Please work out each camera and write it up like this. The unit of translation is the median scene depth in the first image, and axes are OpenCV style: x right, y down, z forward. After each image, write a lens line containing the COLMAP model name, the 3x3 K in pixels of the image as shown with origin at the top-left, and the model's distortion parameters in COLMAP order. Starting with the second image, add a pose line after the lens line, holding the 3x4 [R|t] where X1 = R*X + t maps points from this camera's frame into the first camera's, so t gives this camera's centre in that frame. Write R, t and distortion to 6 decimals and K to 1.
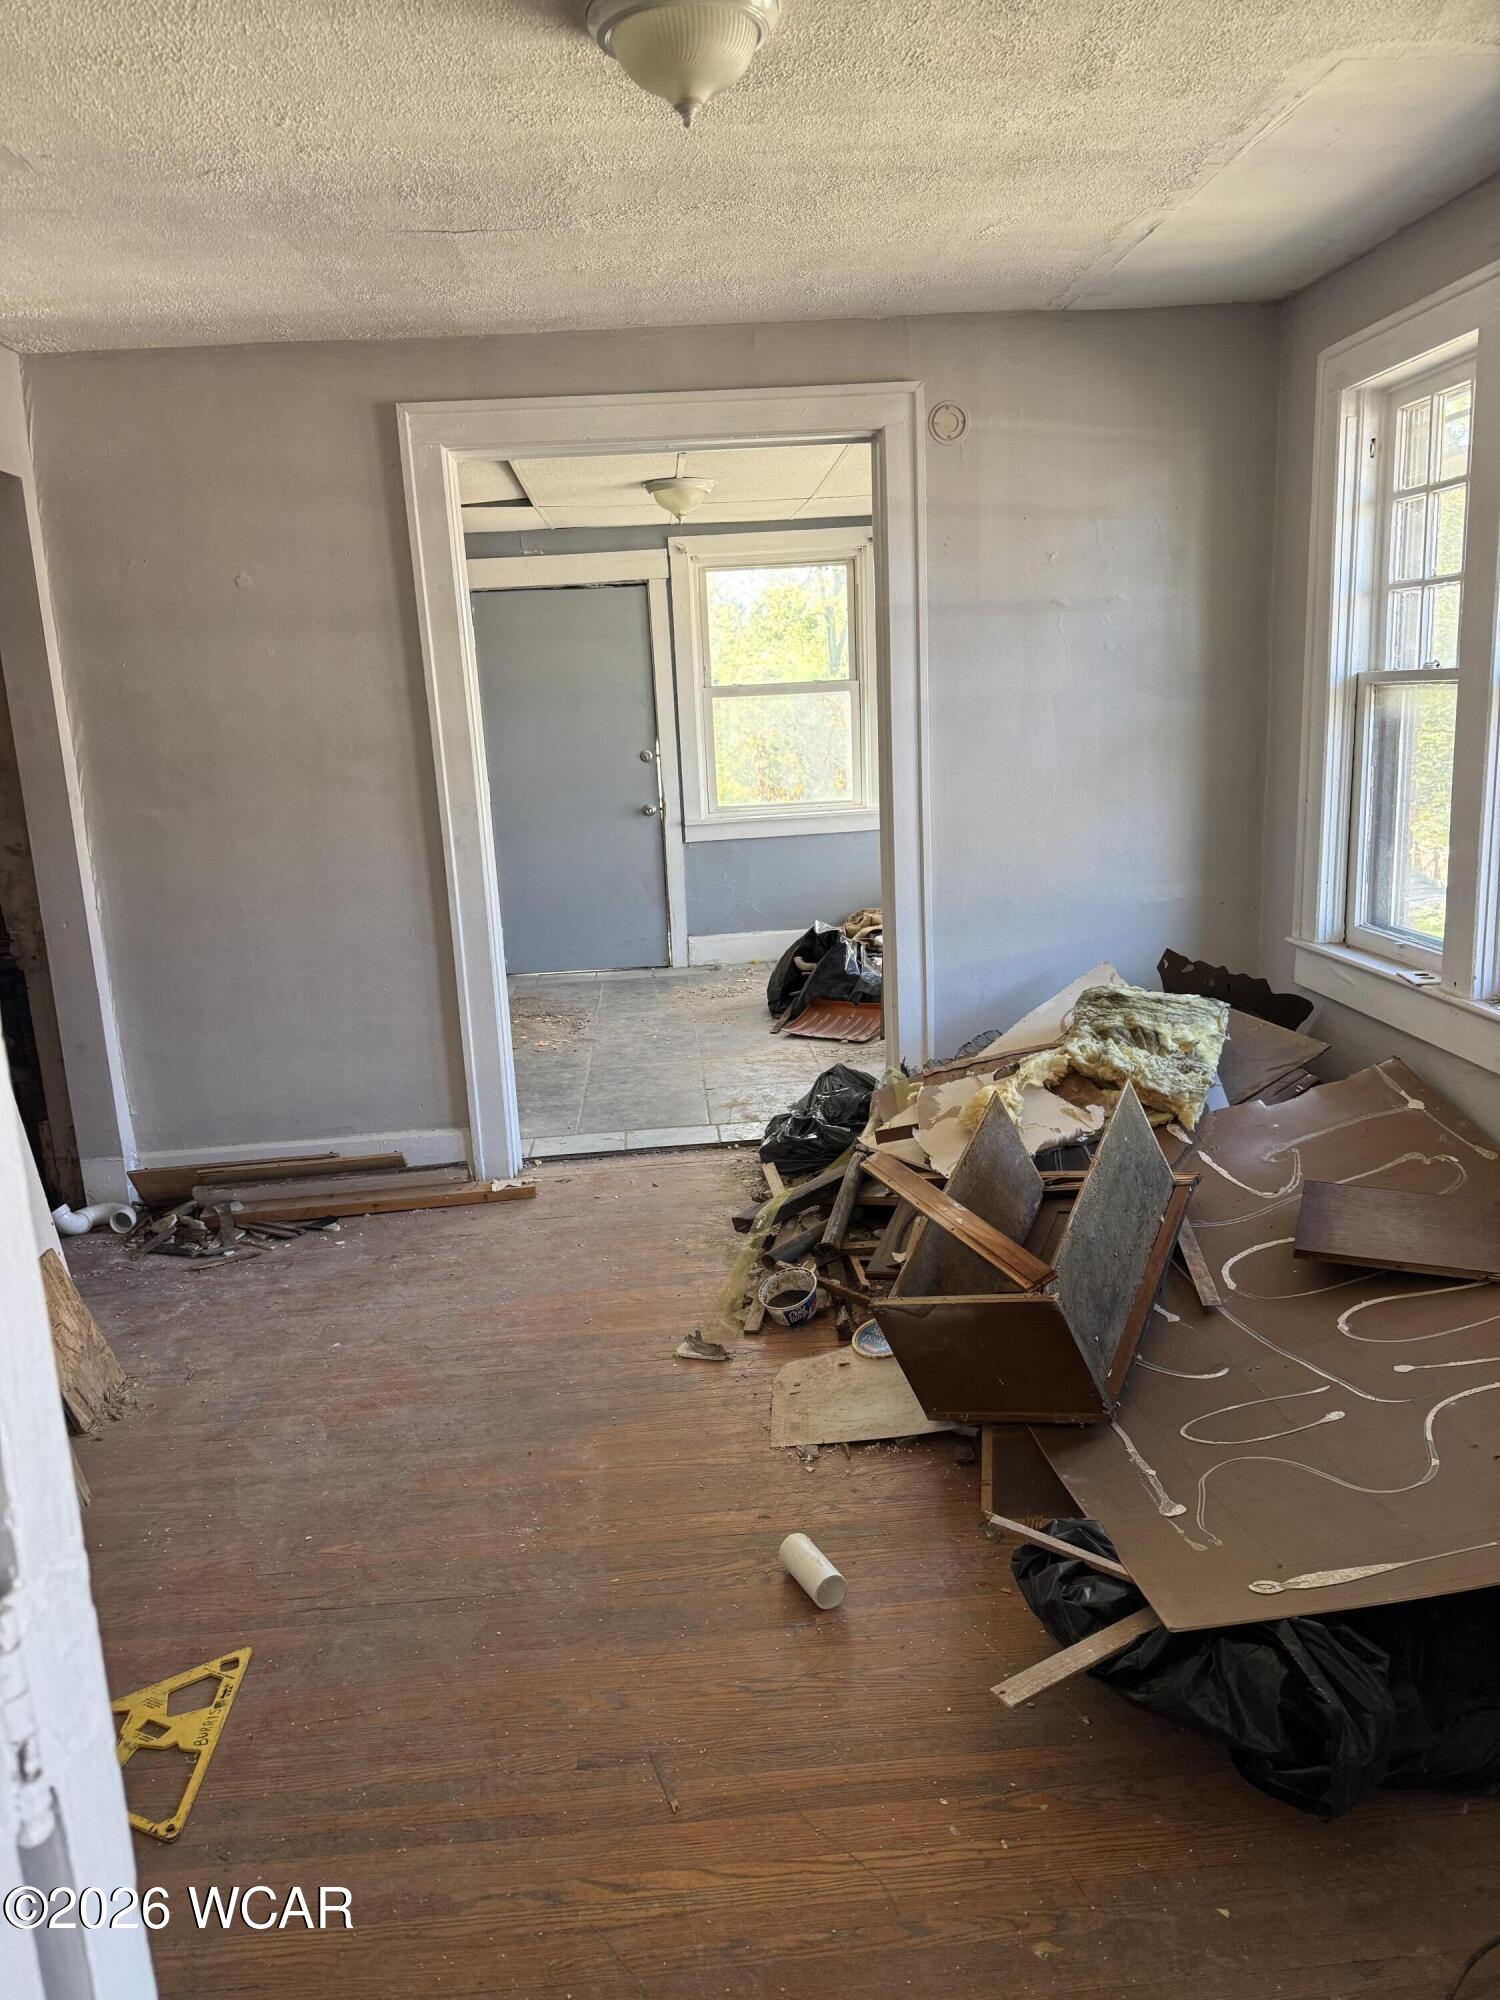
lens RADIAL K [[1417.2, 0, 708.7], [0, 1417.2, 1000.6], [0, 0, 1]] dist [0.063176, -0.051944]
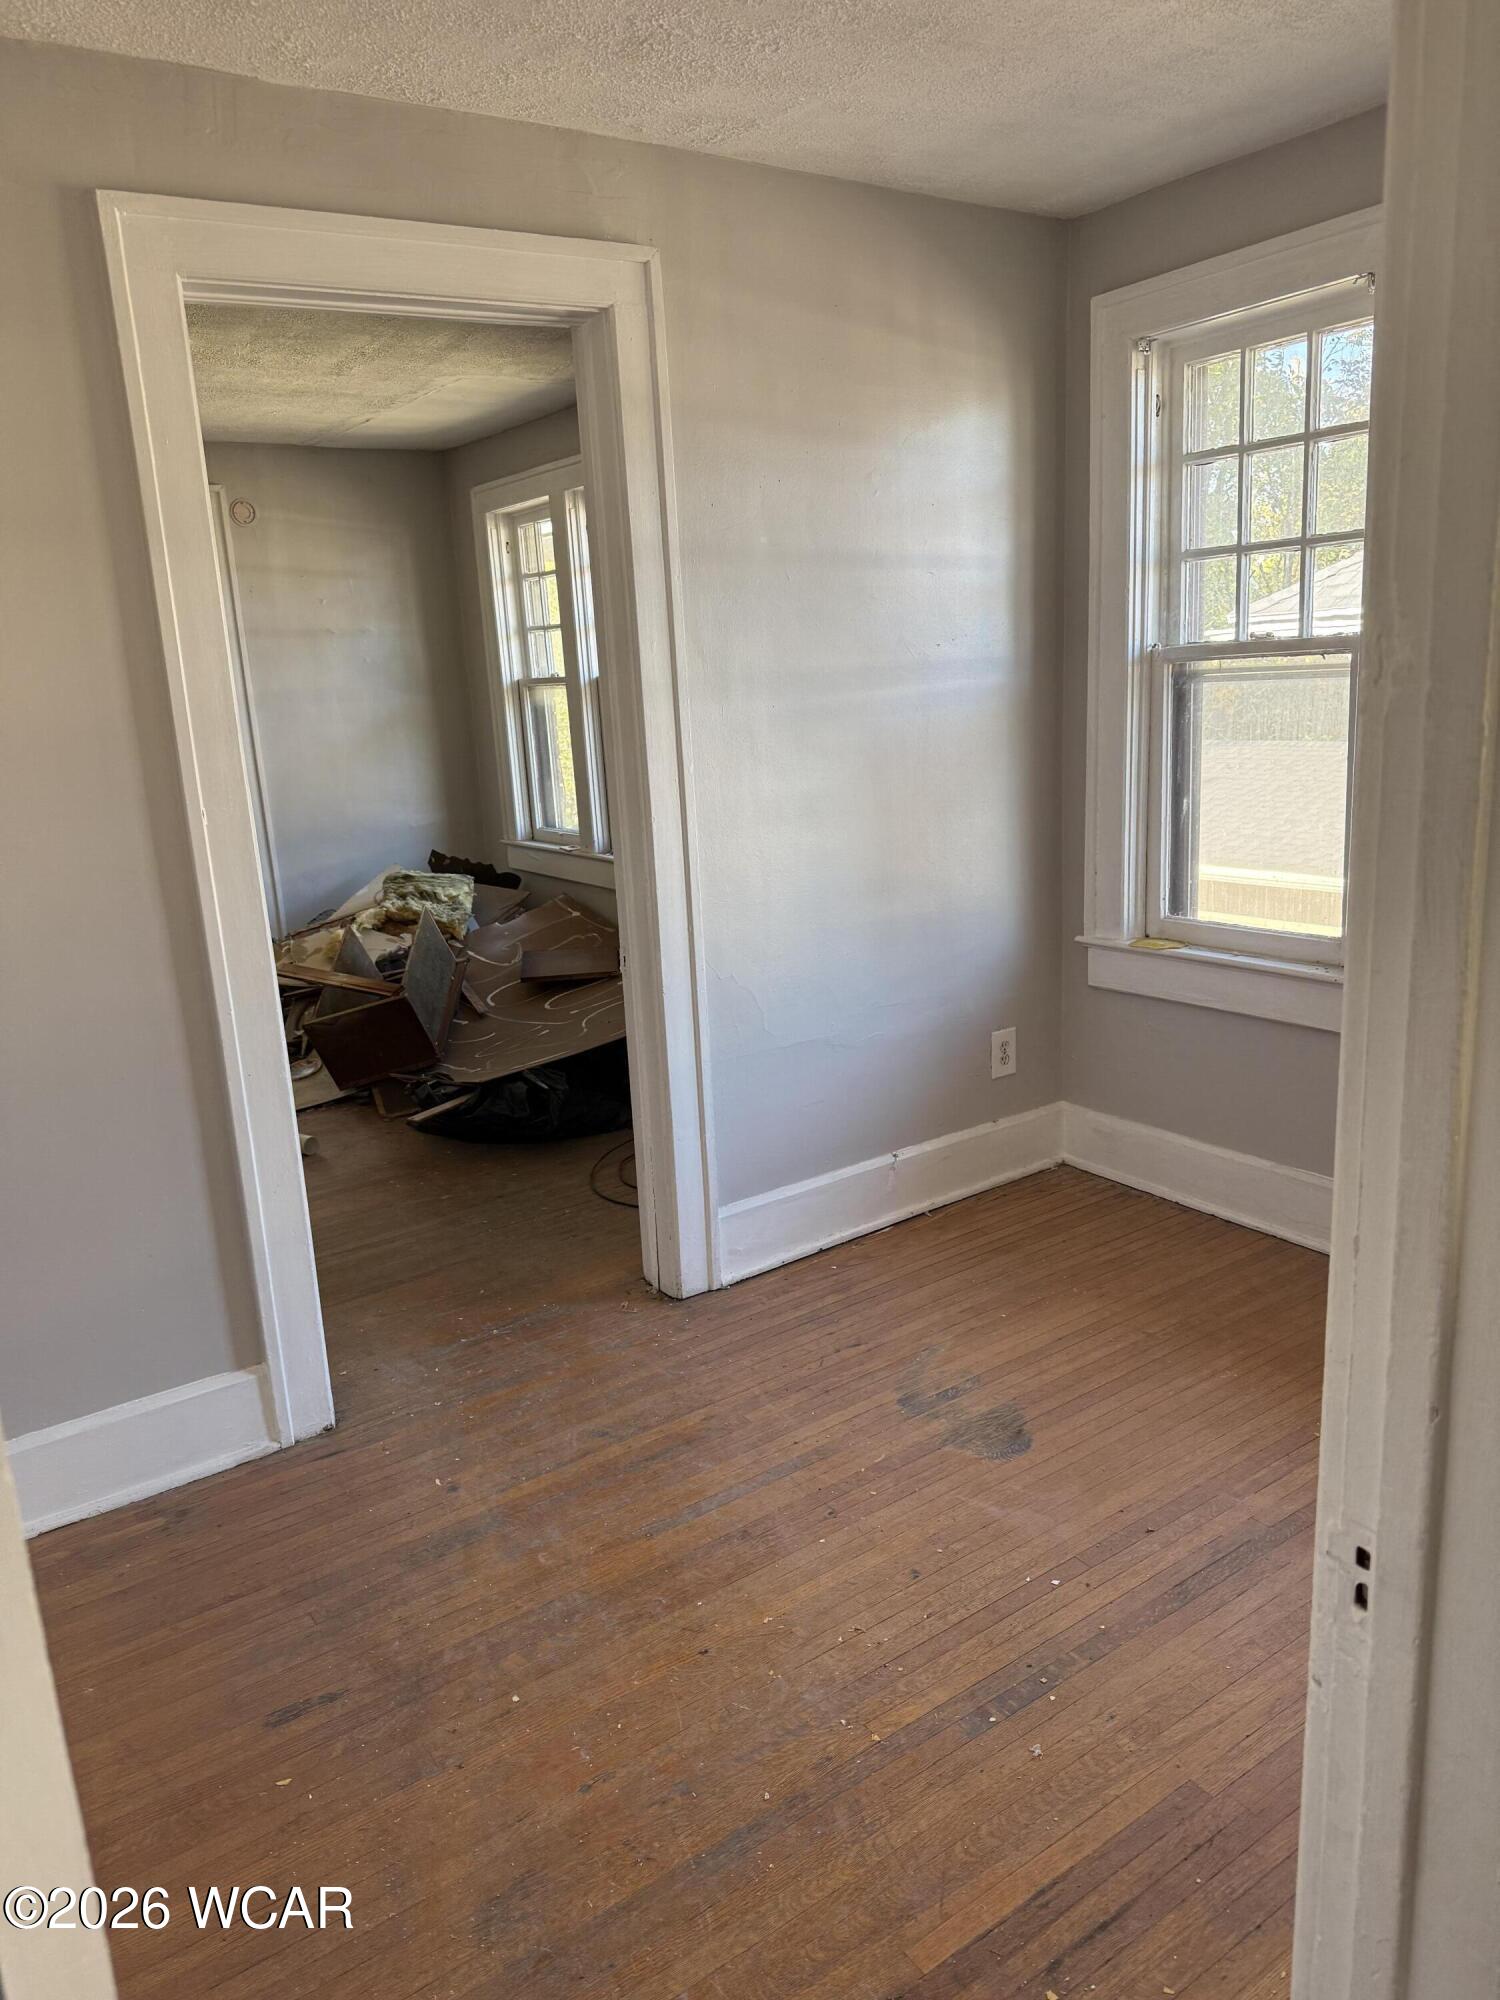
lens RADIAL K [[1417.2, 0, 759.2], [0, 1417.2, 994.6], [0, 0, 1]] dist [0.063176, -0.051944]
pose [[0.846888, -0.116120, 0.518939, -0.241938], [0.123604, 0.992124, 0.020285, 0.154352], [-0.517207, 0.046964, 0.854571, -0.615724]]
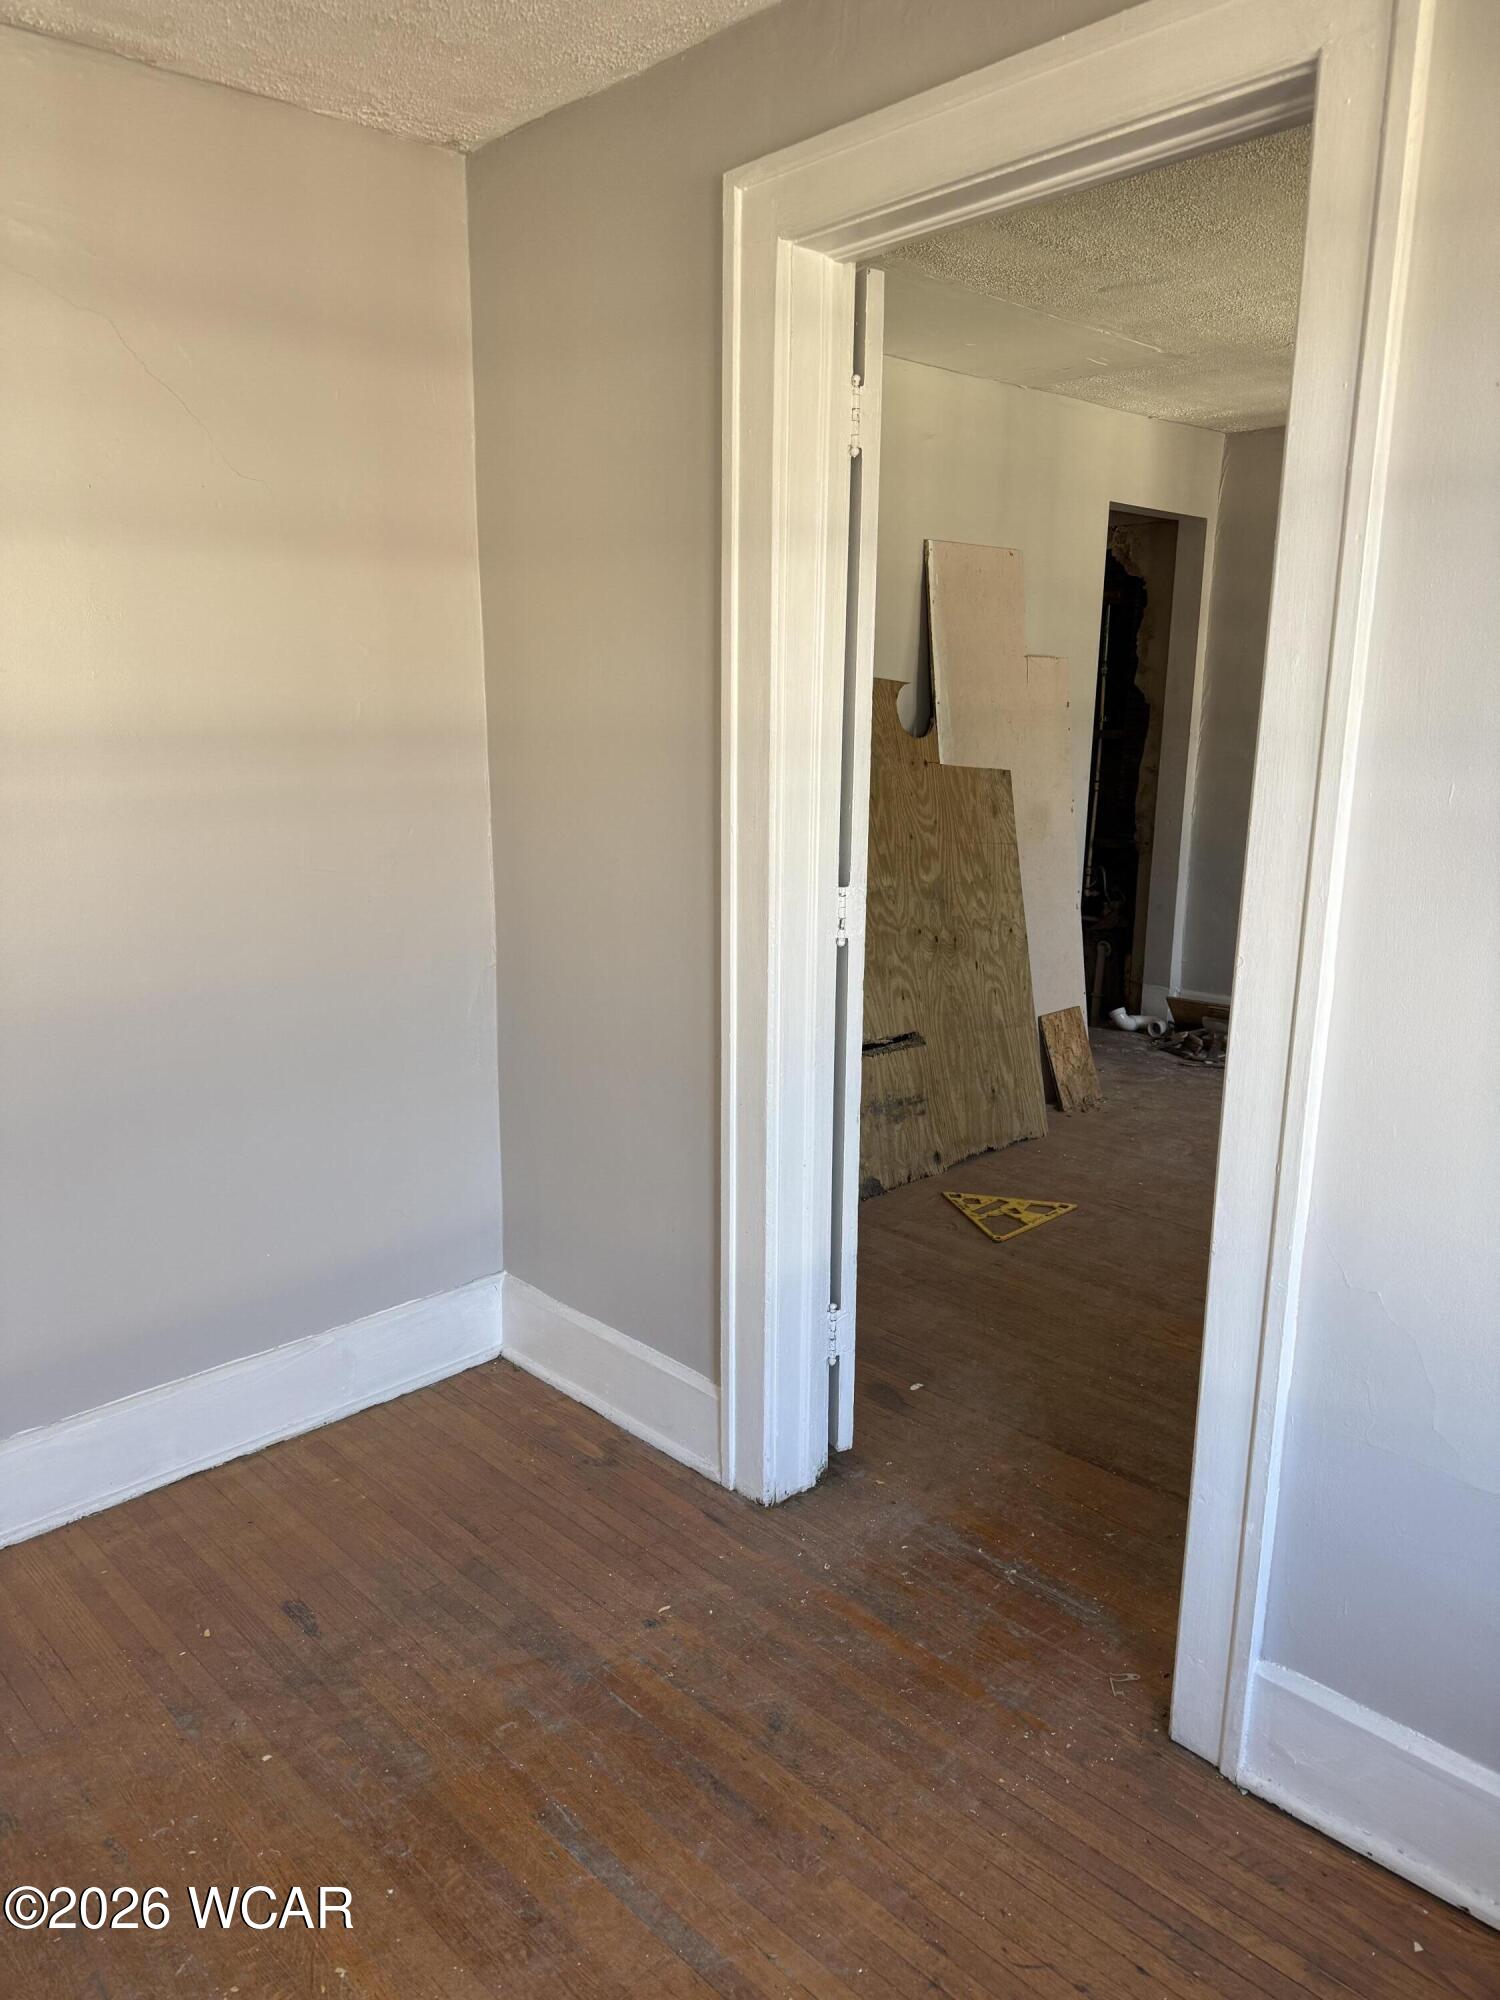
lens RADIAL K [[1417.2, 0, 734.5], [0, 1417.2, 997.3], [0, 0, 1]] dist [0.063176, -0.051944]
pose [[0.652626, 0.211272, -0.727629, 0.392205], [-0.195915, 0.974733, 0.107301, 0.055553], [0.731913, 0.072526, 0.677527, -0.327987]]
